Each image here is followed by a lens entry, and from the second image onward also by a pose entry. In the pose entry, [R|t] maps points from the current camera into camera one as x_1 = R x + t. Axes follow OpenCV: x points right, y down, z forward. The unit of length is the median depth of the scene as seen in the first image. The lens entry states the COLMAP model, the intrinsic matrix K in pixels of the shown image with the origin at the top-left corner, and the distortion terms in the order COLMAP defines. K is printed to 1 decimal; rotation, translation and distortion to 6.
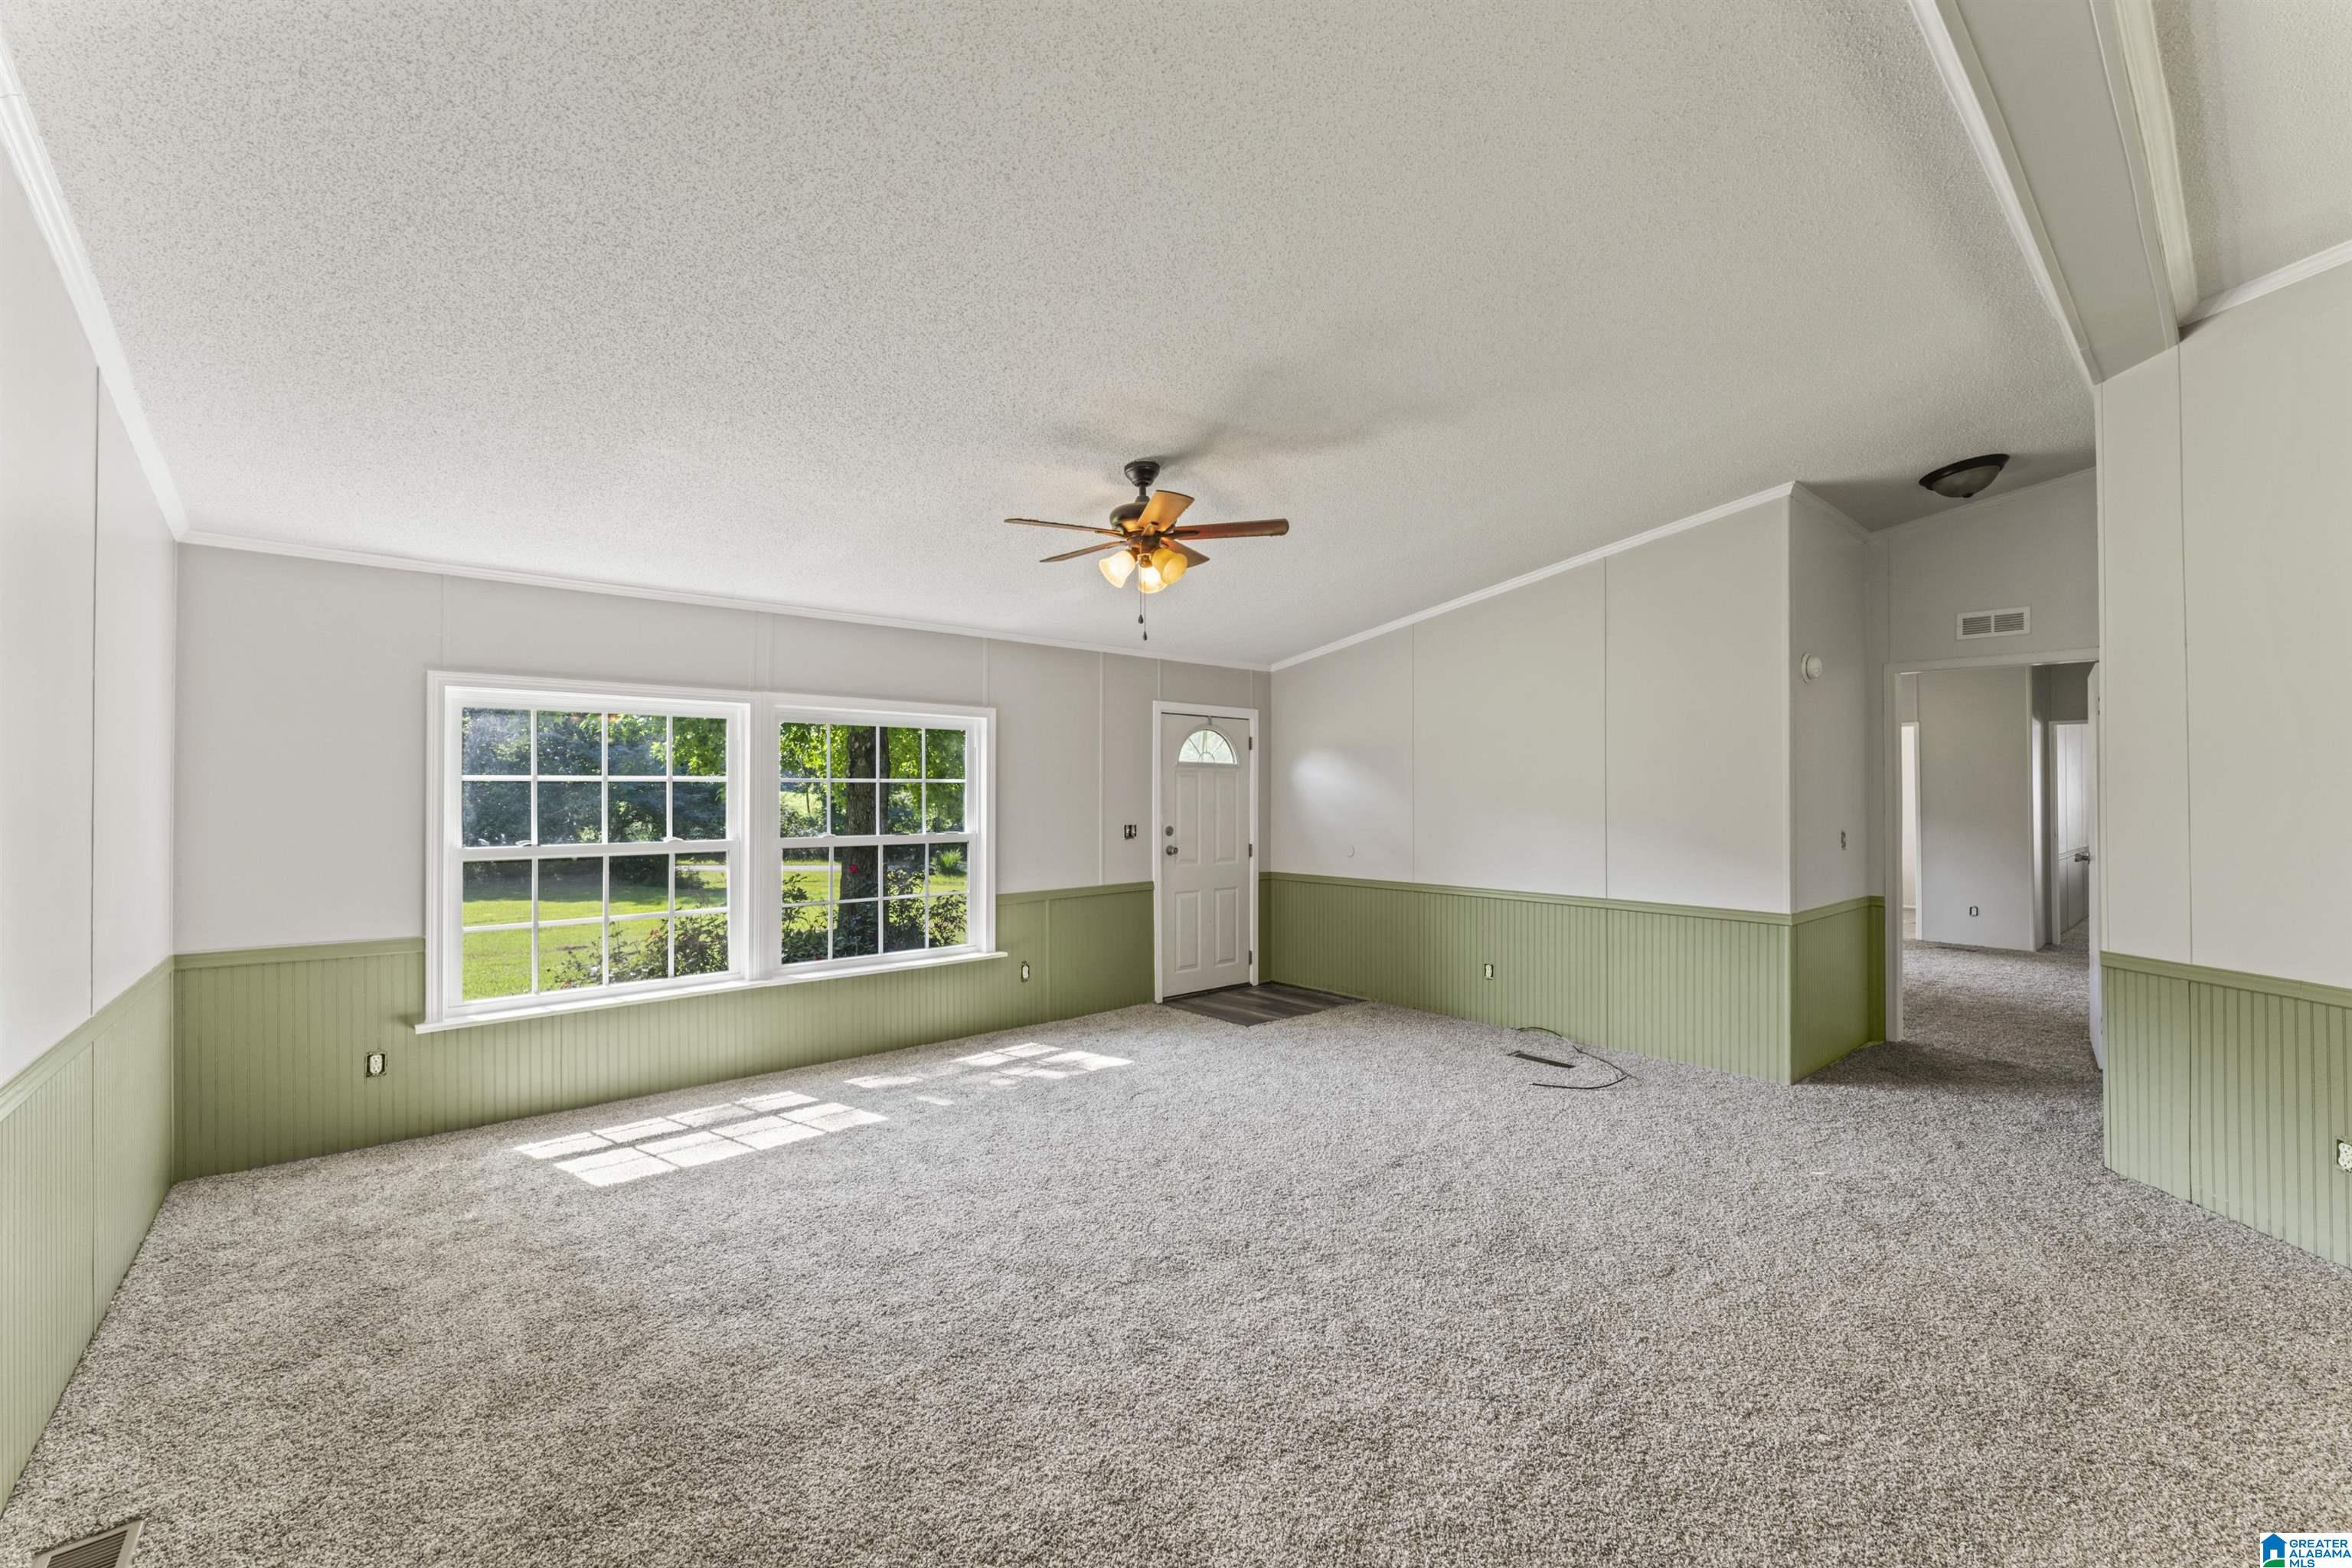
lens RADIAL K [[958.4, 0, 1167.5], [0, 958.4, 797.7], [0, 0, 1]] dist [0.001908, 0.000266]
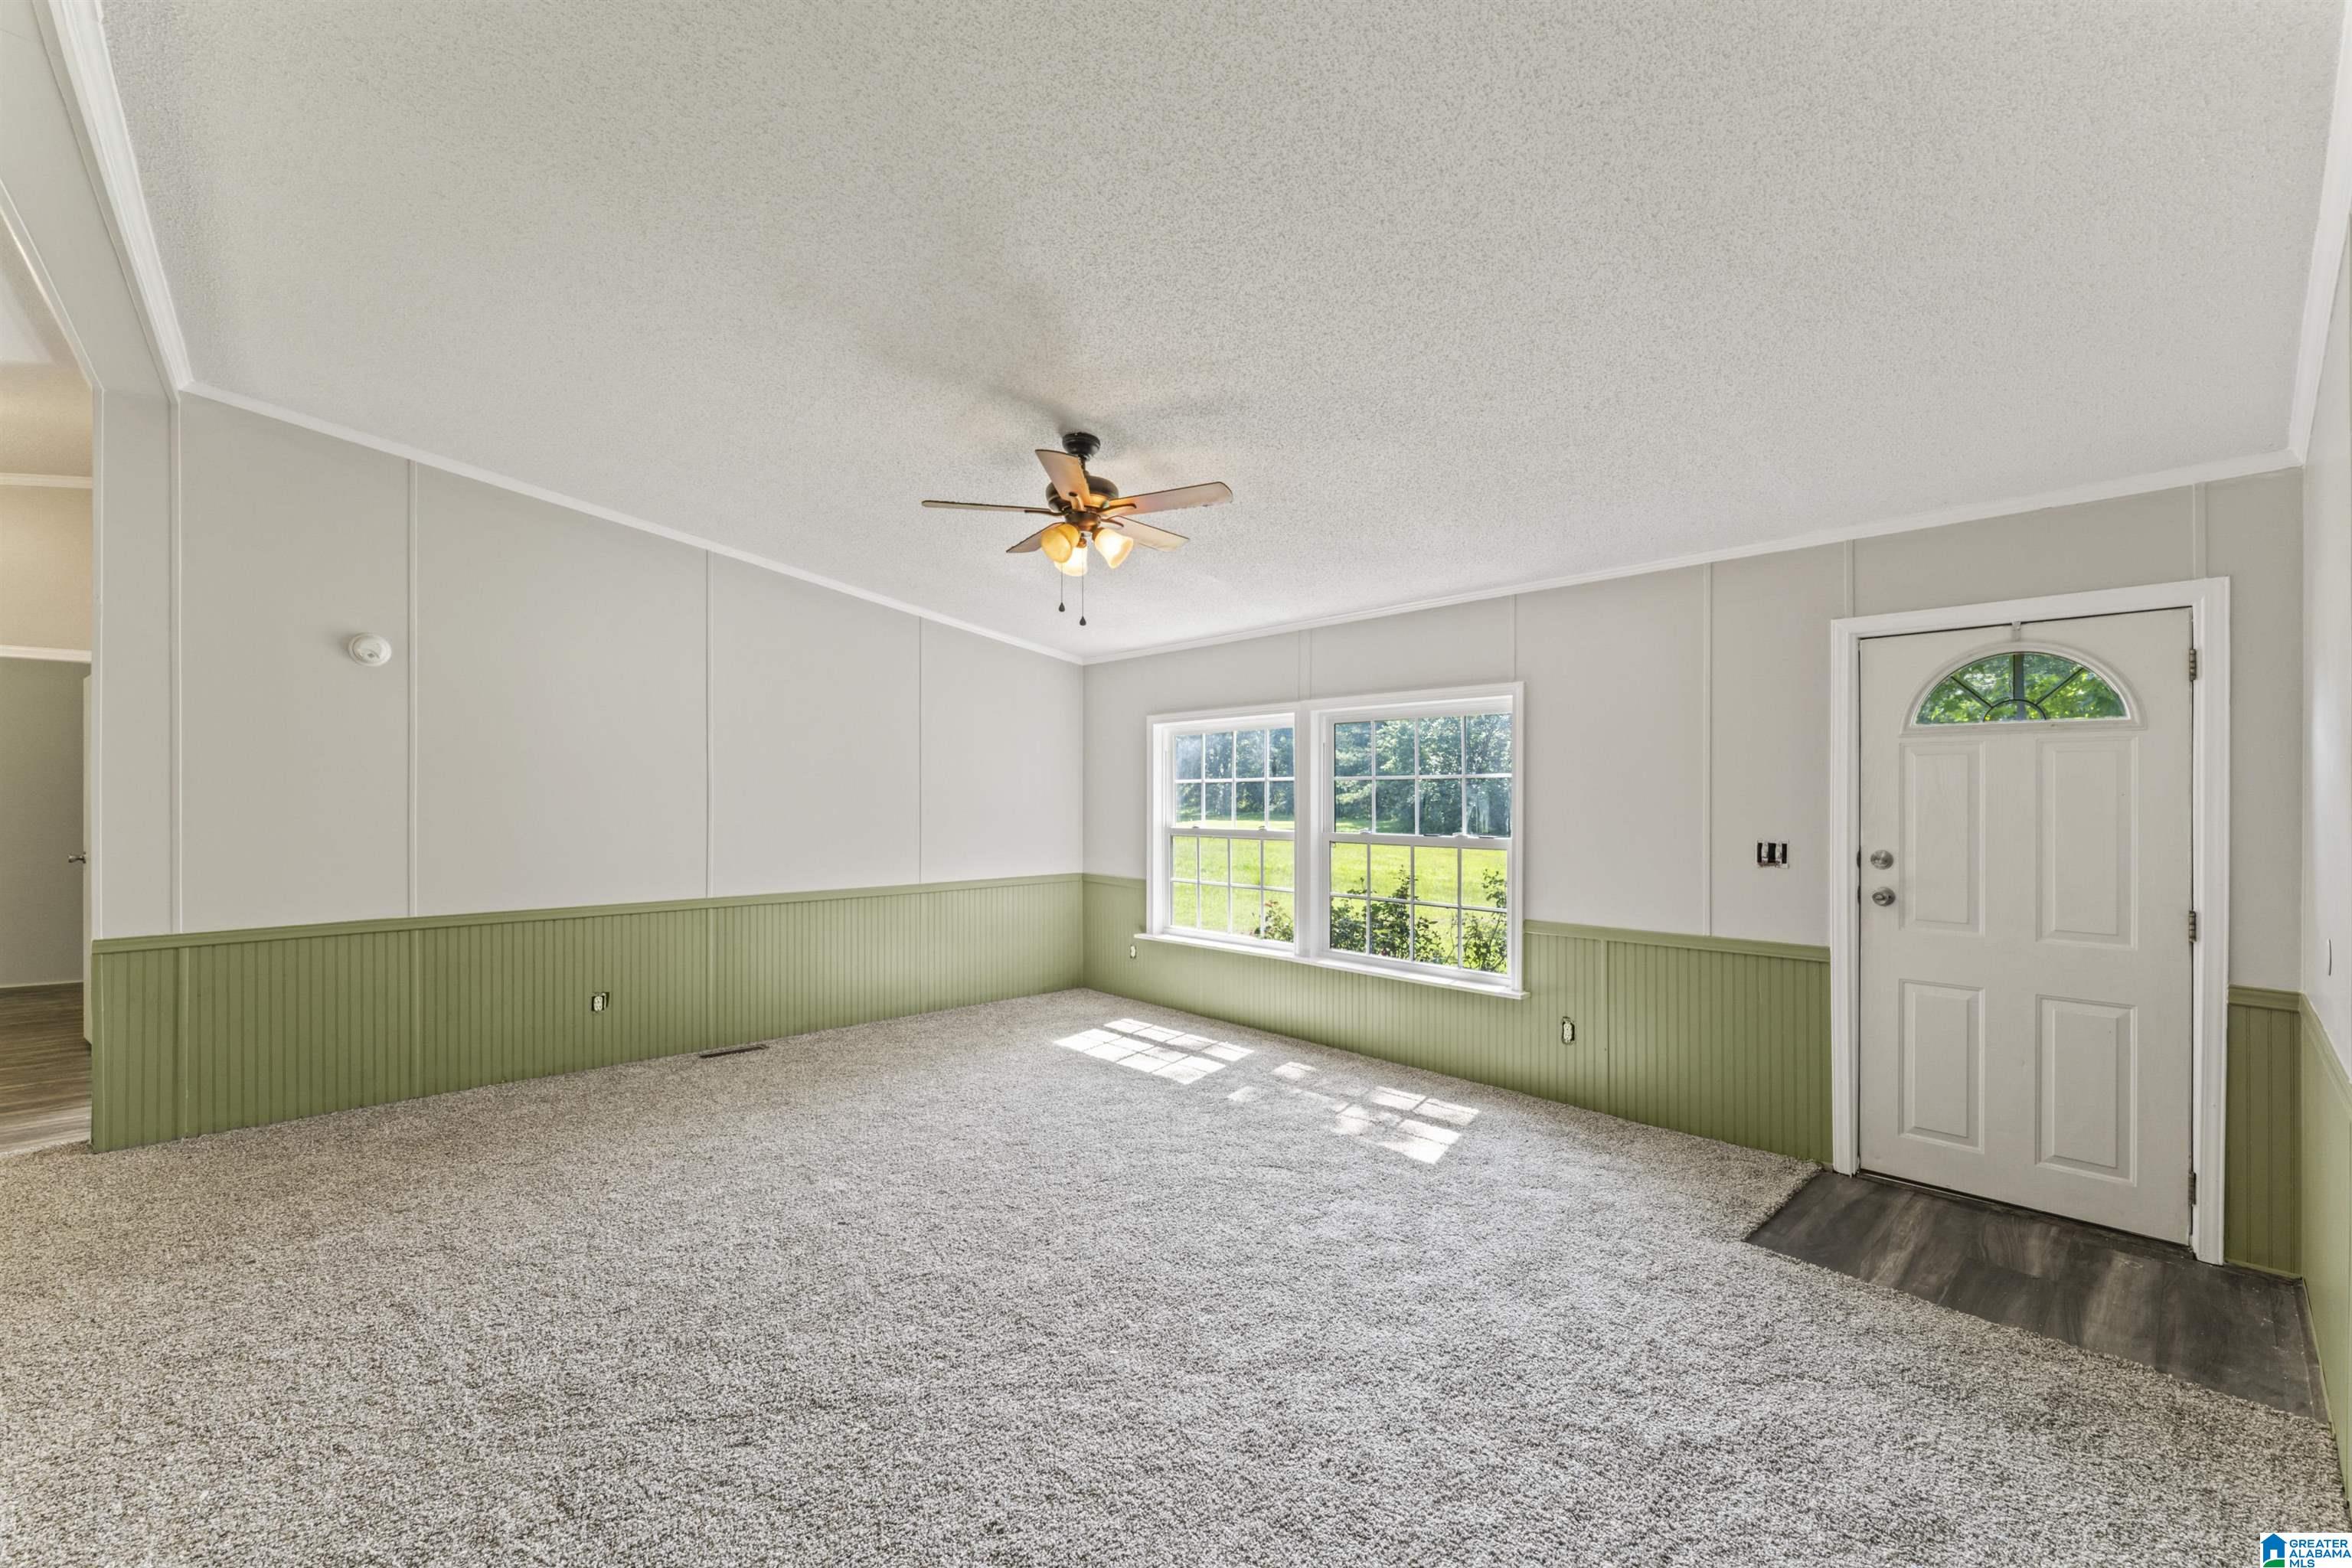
lens RADIAL K [[958.4, 0, 1178.0], [0, 958.4, 797.3], [0, 0, 1]] dist [0.001908, 0.000266]
pose [[0.044271, 0.002952, -0.999015, 0.704515], [-0.003488, 0.999990, 0.002801, 0.000143], [0.999013, 0.003361, 0.044280, 0.812342]]
